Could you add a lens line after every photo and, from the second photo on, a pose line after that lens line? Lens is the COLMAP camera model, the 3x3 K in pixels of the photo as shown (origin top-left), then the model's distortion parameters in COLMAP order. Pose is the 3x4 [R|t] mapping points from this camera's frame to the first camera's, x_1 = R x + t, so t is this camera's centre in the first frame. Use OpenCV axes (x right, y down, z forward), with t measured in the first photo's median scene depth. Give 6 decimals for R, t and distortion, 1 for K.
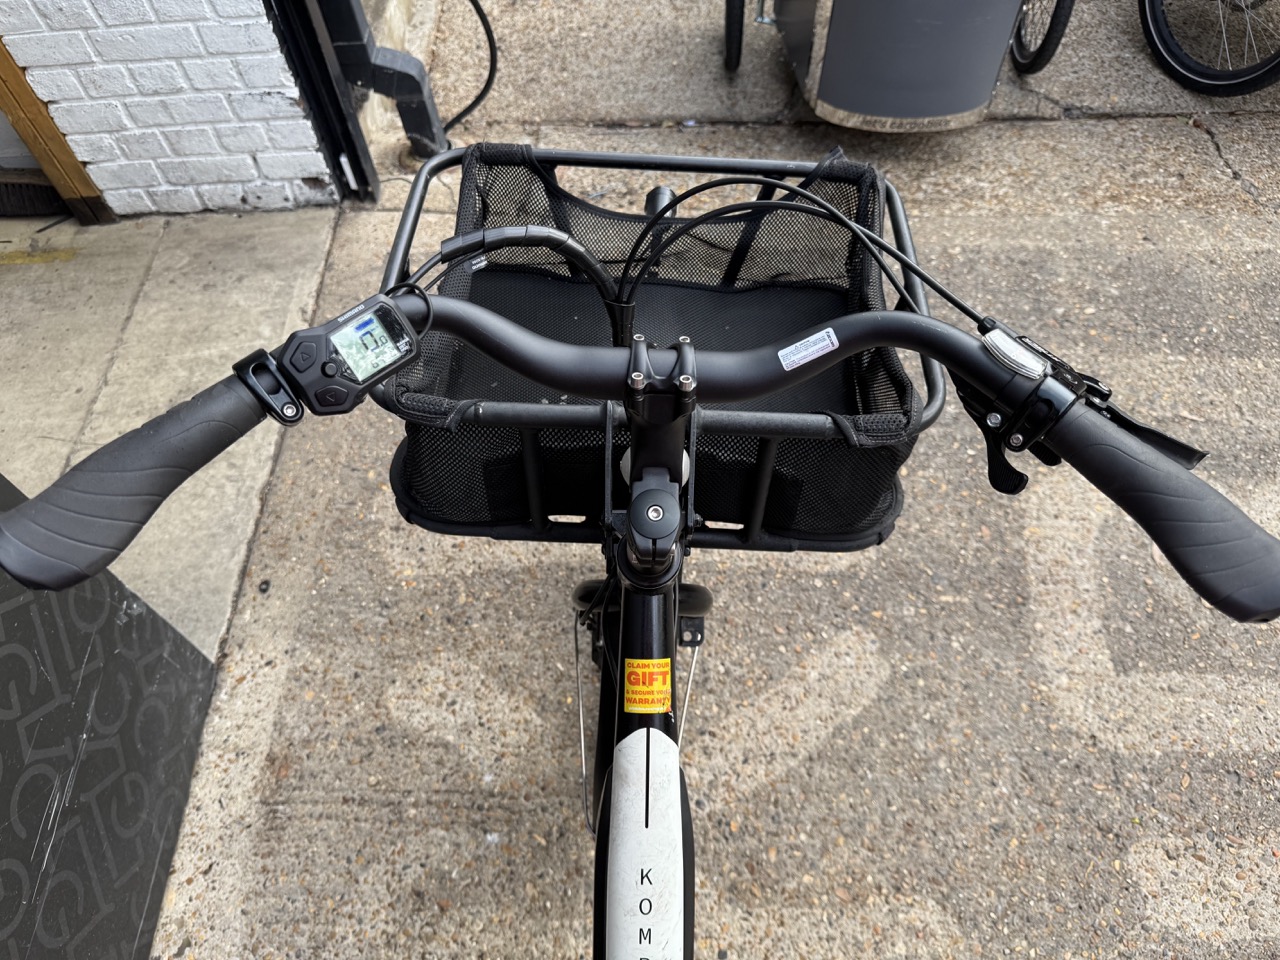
lens RADIAL K [[909.1, 0, 637.0], [0, 909.1, 478.8], [0, 0, 1]] dist [0.006134, -0.025784]
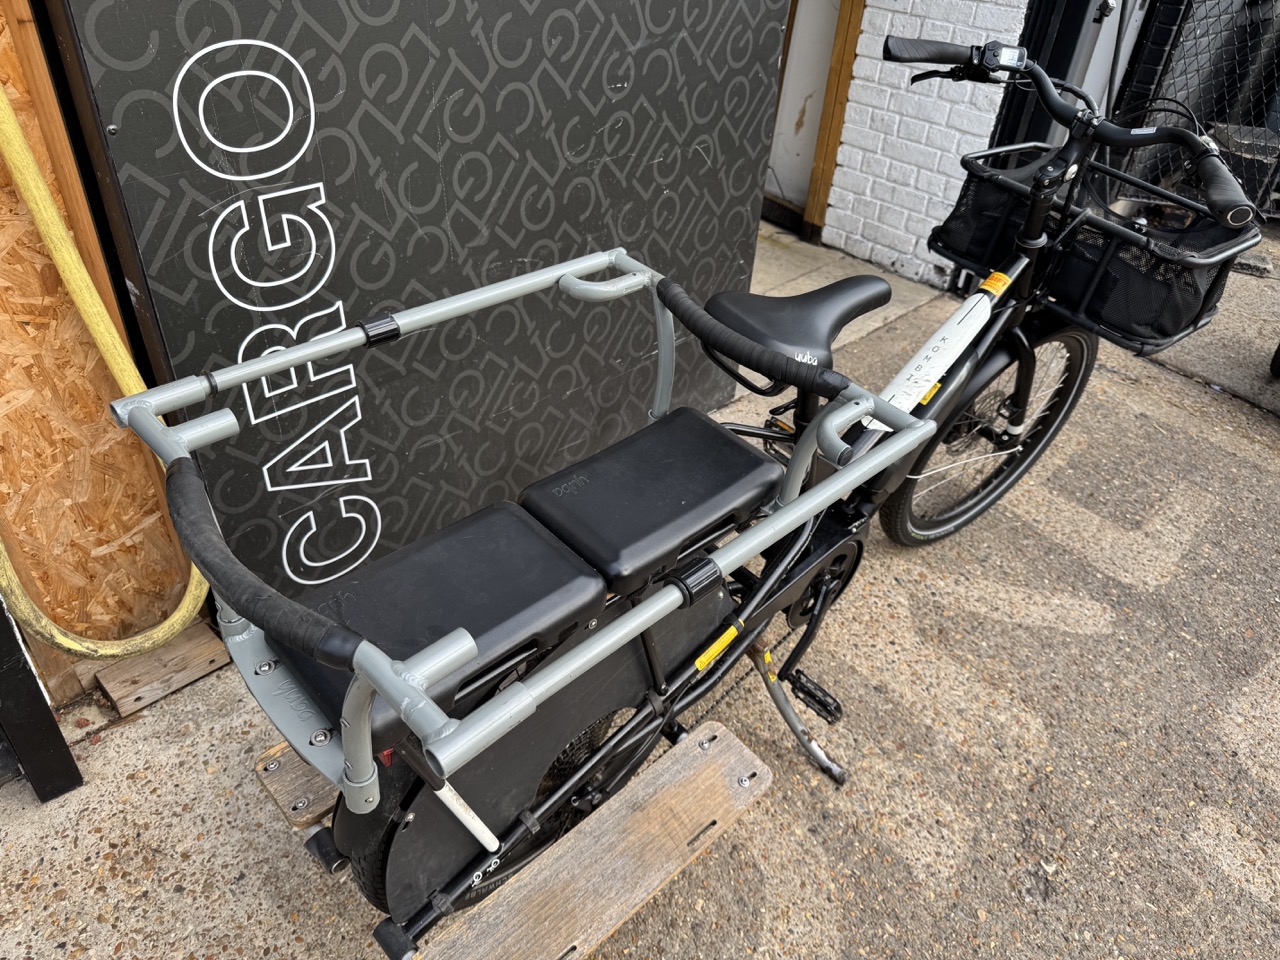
lens RADIAL K [[910.1, 0, 639.5], [0, 910.1, 483.8], [0, 0, 1]] dist [-0.003567, -0.006540]
pose [[0.693632, 0.510217, -0.508481, 0.366910], [-0.648306, 0.749859, -0.131951, 0.675051], [0.313965, 0.421177, 0.850903, -0.447782]]
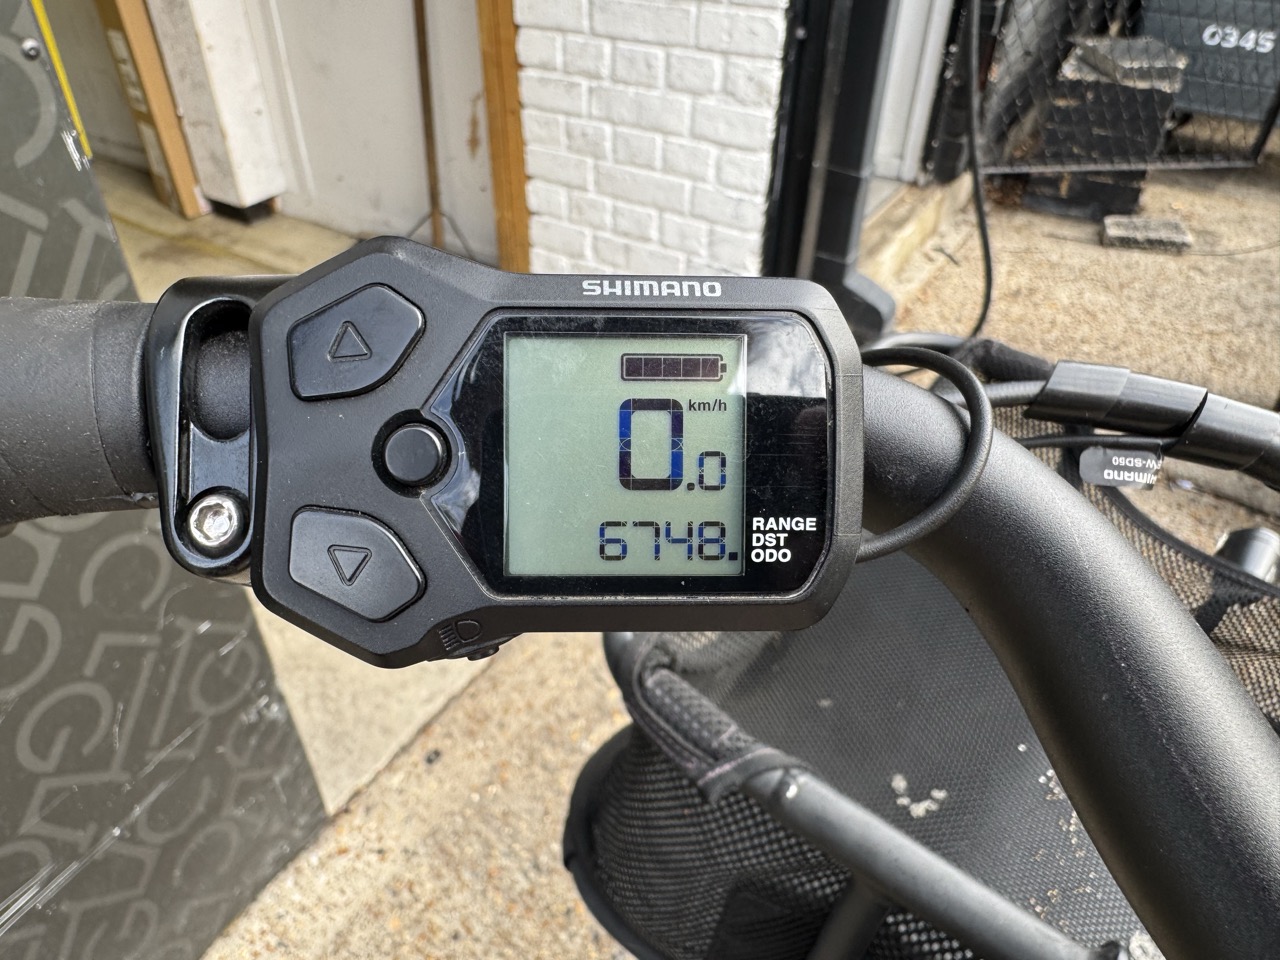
lens RADIAL K [[910.6, 0, 586.0], [0, 910.6, 479.3], [0, 0, 1]] dist [-0.011321, 0.006342]
pose [[0.814387, 0.397835, -0.422493, -0.060201], [-0.495511, 0.855654, -0.149418, -0.041384], [0.302064, 0.331034, 0.893965, 0.254251]]
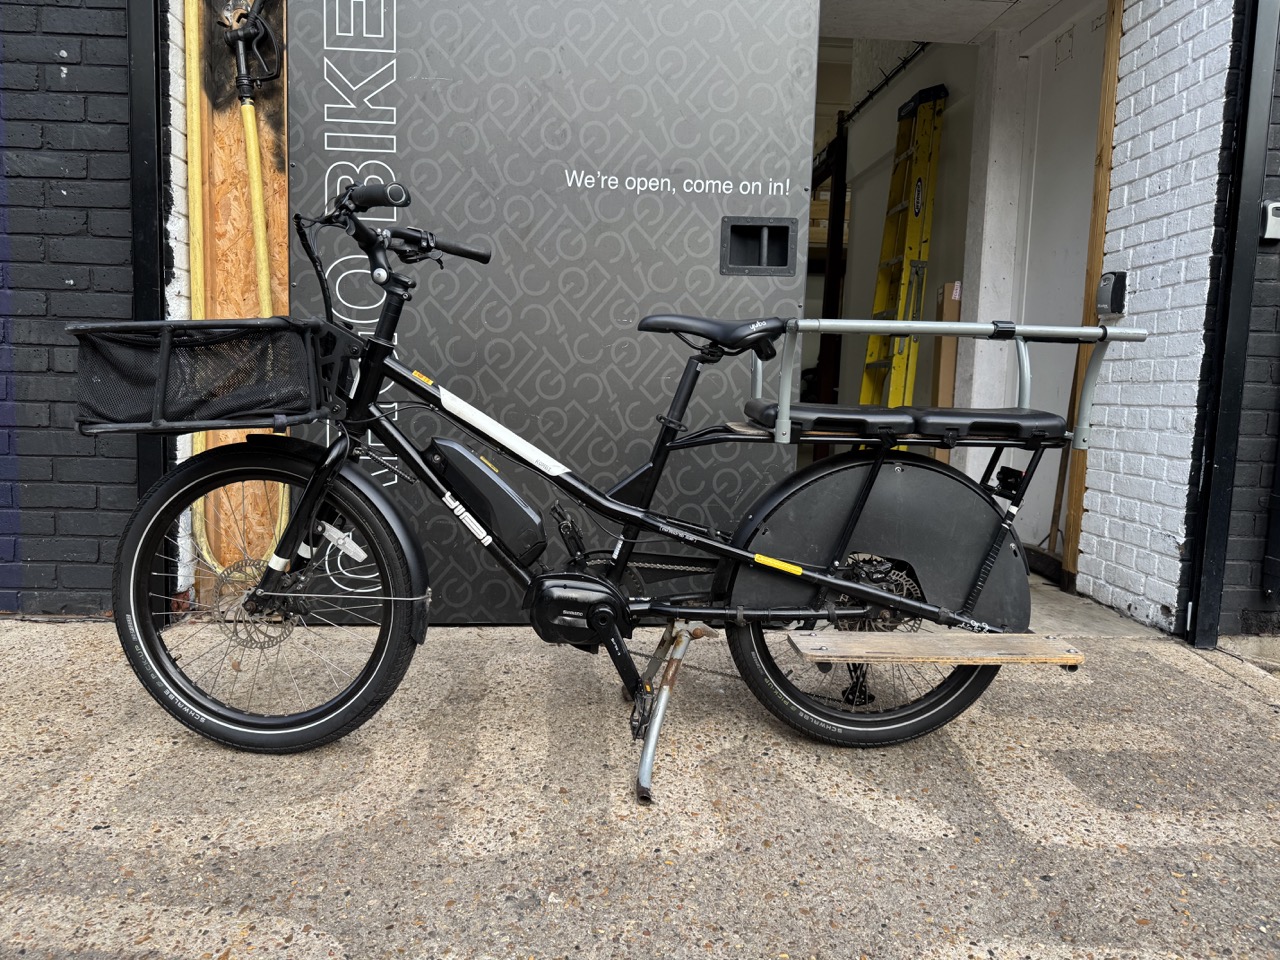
lens RADIAL K [[896.7, 0, 640.0], [0, 896.7, 480.0], [0, 0, 1]] dist [0.058222, -0.087057]
pose [[0.044050, 0.171211, -0.984249, 1.240297], [-0.842086, 0.536467, 0.055631, 0.202843], [0.537542, 0.826371, 0.167805, 0.298154]]
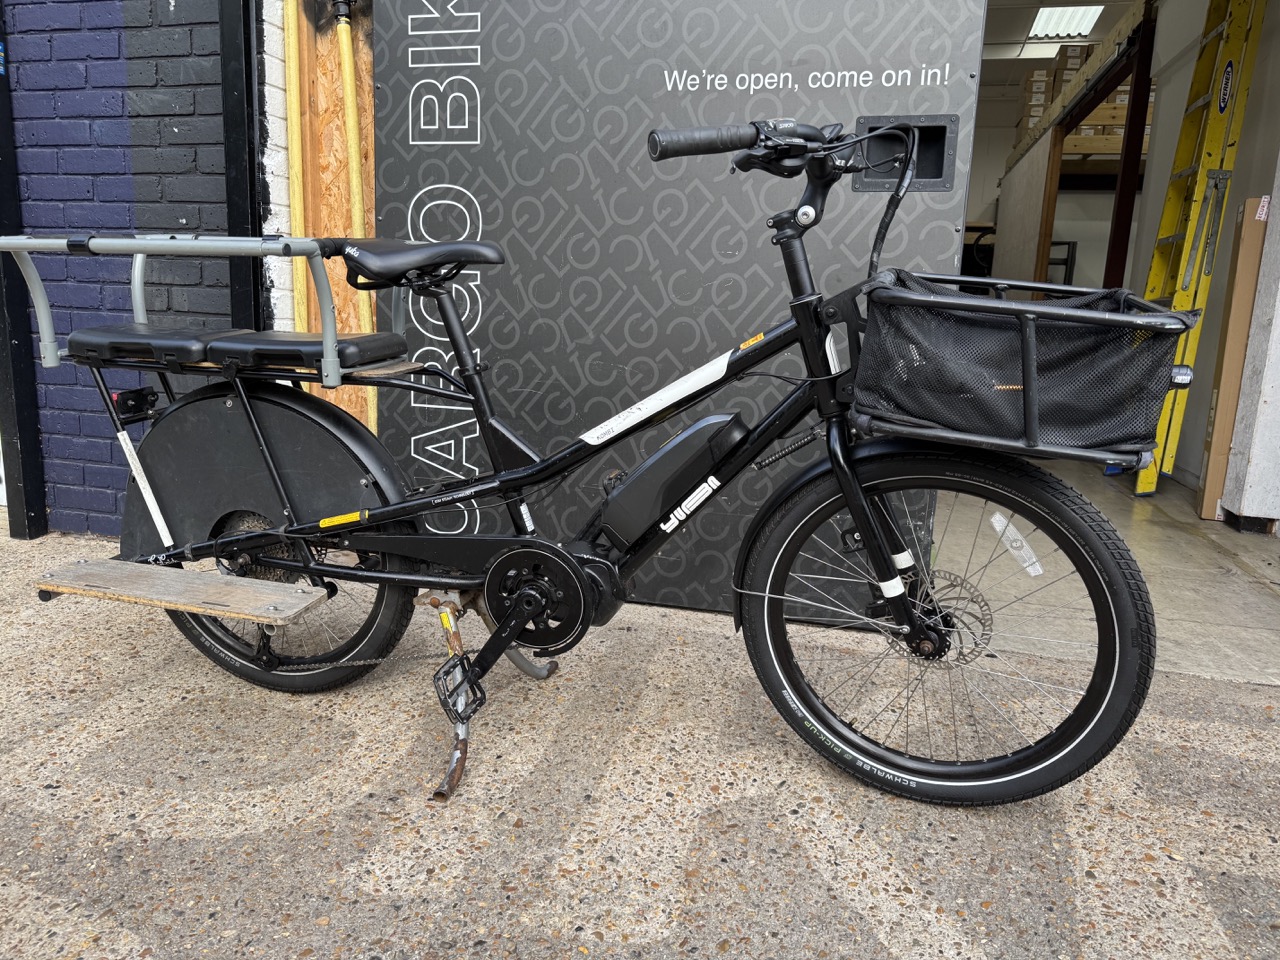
lens RADIAL K [[907.4, 0, 645.5], [0, 907.4, 483.0], [0, 0, 1]] dist [0.048943, -0.084526]
pose [[-0.264400, 0.236180, -0.935046, 0.968722], [-0.807287, 0.476226, 0.348562, -0.062443], [0.527617, 0.847011, 0.064751, 0.463188]]
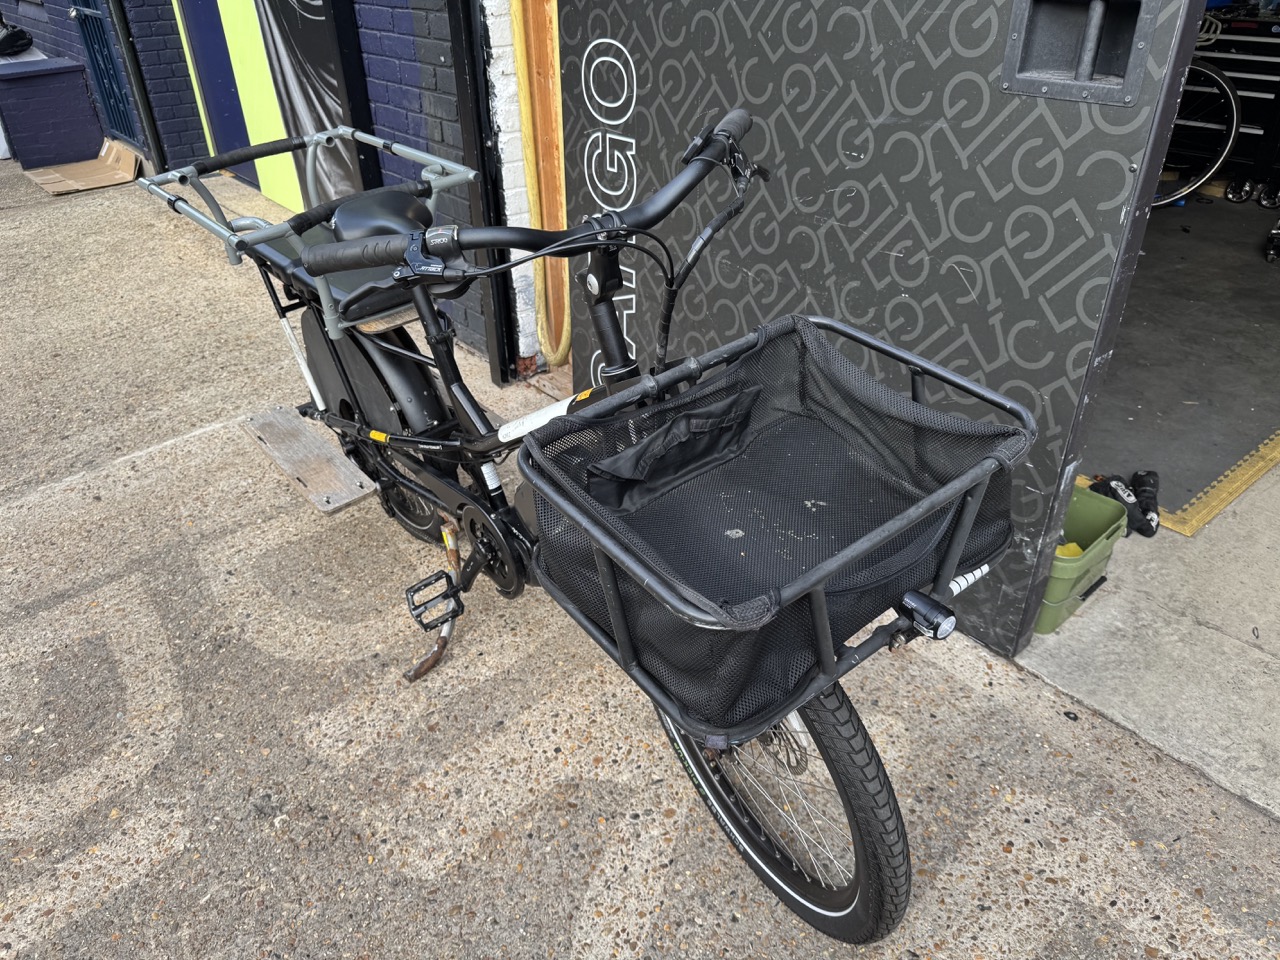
lens RADIAL K [[916.9, 0, 638.5], [0, 916.9, 488.5], [0, 0, 1]] dist [0.055682, -0.101060]
pose [[-0.779071, 0.396395, -0.485715, 0.431858], [-0.473737, 0.135231, 0.870222, -0.659277], [0.410635, 0.908066, 0.082433, 0.490233]]
